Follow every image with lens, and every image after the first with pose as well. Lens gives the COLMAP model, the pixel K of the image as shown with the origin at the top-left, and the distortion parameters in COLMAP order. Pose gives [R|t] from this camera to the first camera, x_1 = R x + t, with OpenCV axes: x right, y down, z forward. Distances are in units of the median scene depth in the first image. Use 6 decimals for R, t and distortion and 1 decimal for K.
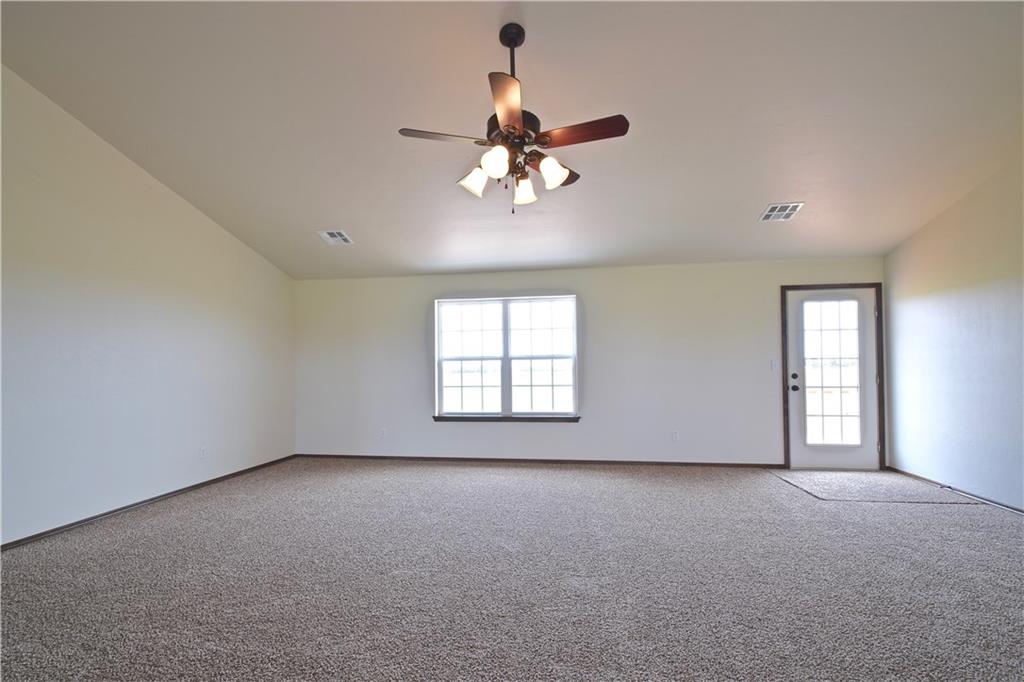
lens RADIAL K [[453.2, 0, 498.4], [0, 453.2, 357.7], [0, 0, 1]] dist [0.005192, -0.011988]
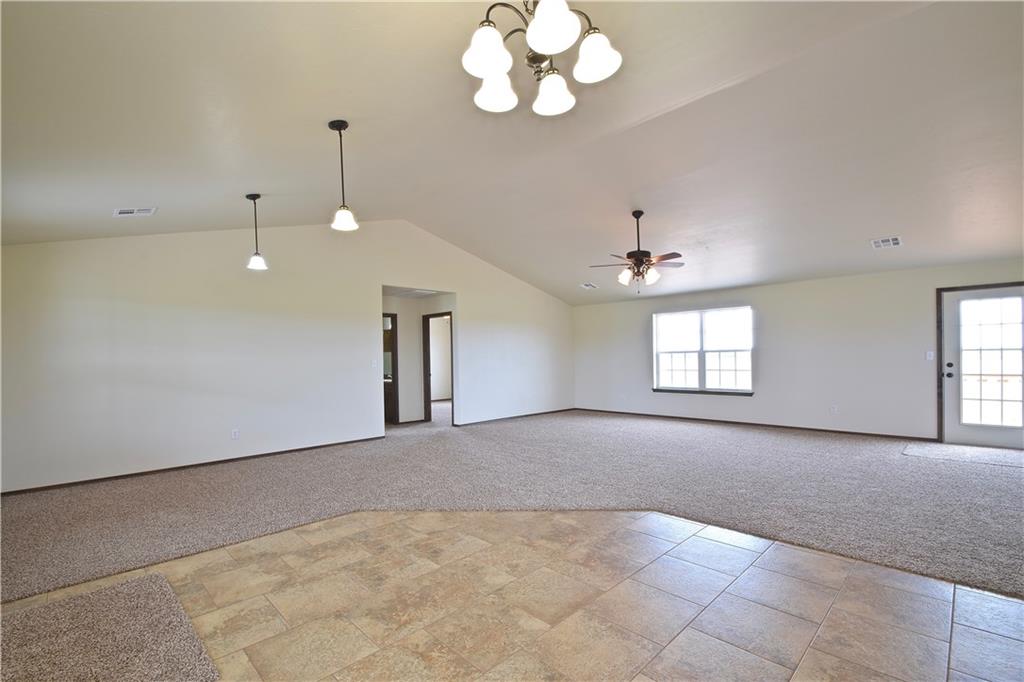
lens RADIAL K [[453.2, 0, 498.4], [0, 453.2, 357.7], [0, 0, 1]] dist [0.005192, -0.011988]
pose [[0.794518, -0.001424, -0.607240, 0.417435], [0.016390, 0.999683, 0.019101, -0.018740], [0.607020, -0.025129, 0.794289, -0.614994]]
